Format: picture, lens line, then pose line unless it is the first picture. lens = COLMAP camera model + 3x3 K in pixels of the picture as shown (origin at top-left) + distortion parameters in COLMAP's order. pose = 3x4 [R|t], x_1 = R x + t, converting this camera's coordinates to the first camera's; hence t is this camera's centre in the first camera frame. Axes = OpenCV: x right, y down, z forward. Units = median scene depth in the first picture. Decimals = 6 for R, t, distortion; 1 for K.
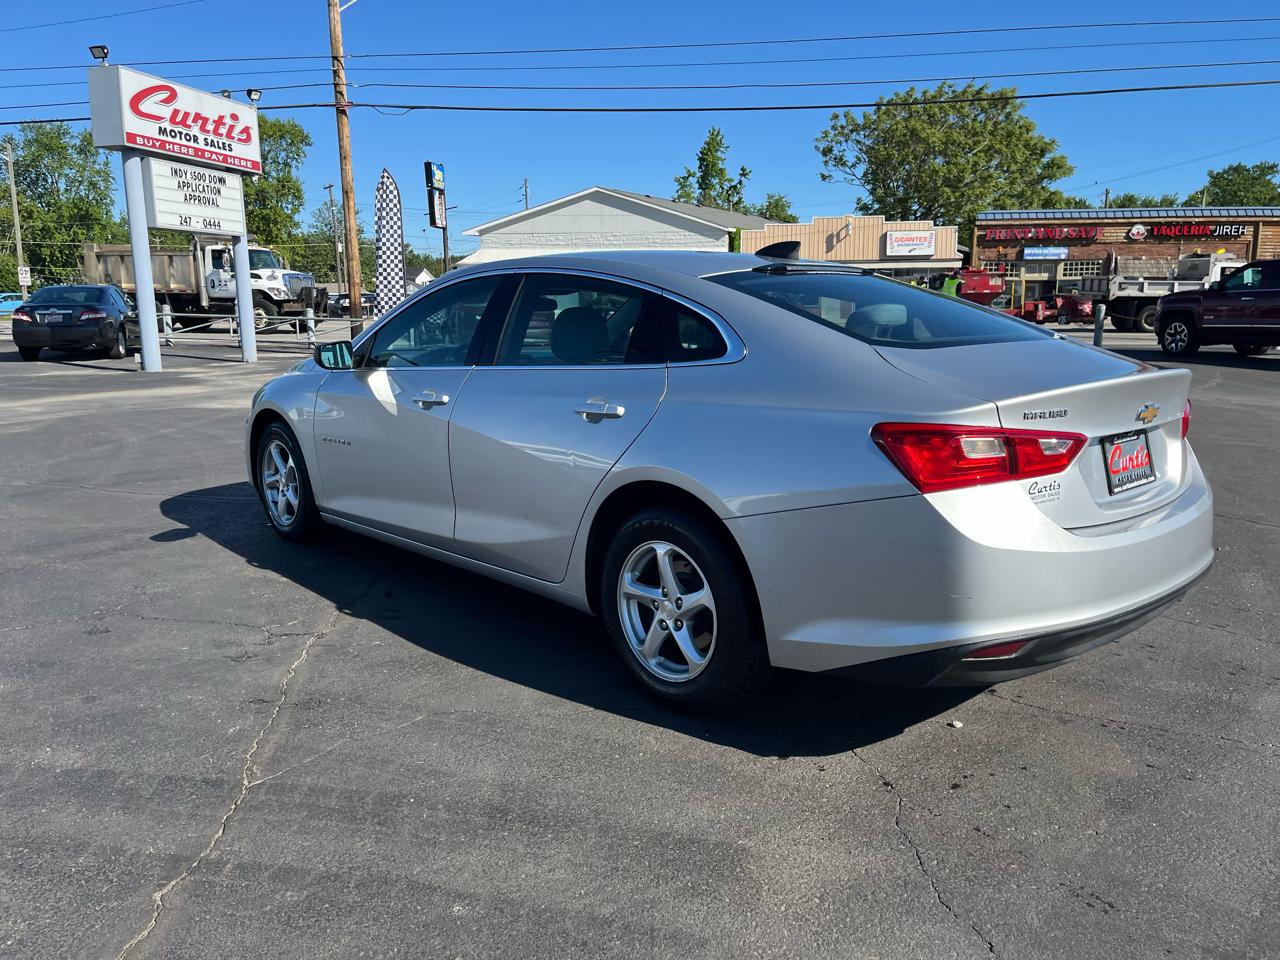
lens RADIAL K [[971.2, 0, 651.2], [0, 971.2, 482.7], [0, 0, 1]] dist [0.064452, -0.079208]
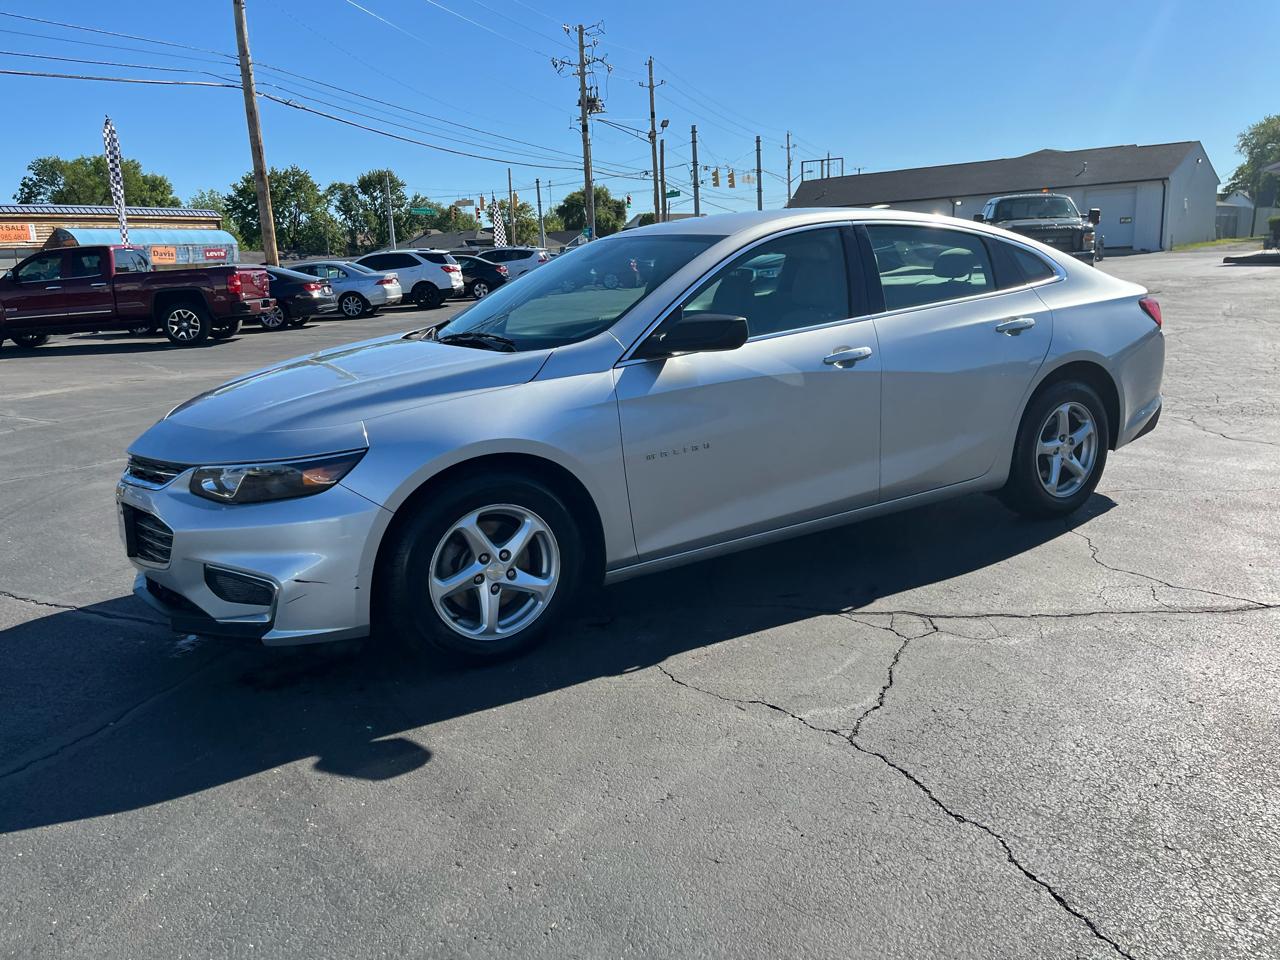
lens RADIAL K [[972.4, 0, 653.0], [0, 972.4, 468.1], [0, 0, 1]] dist [0.063884, -0.080894]
pose [[0.198763, -0.215538, 0.956053, -0.268416], [0.228258, 0.958870, 0.168719, -0.041414], [-0.953096, 0.184692, 0.239786, 0.215458]]
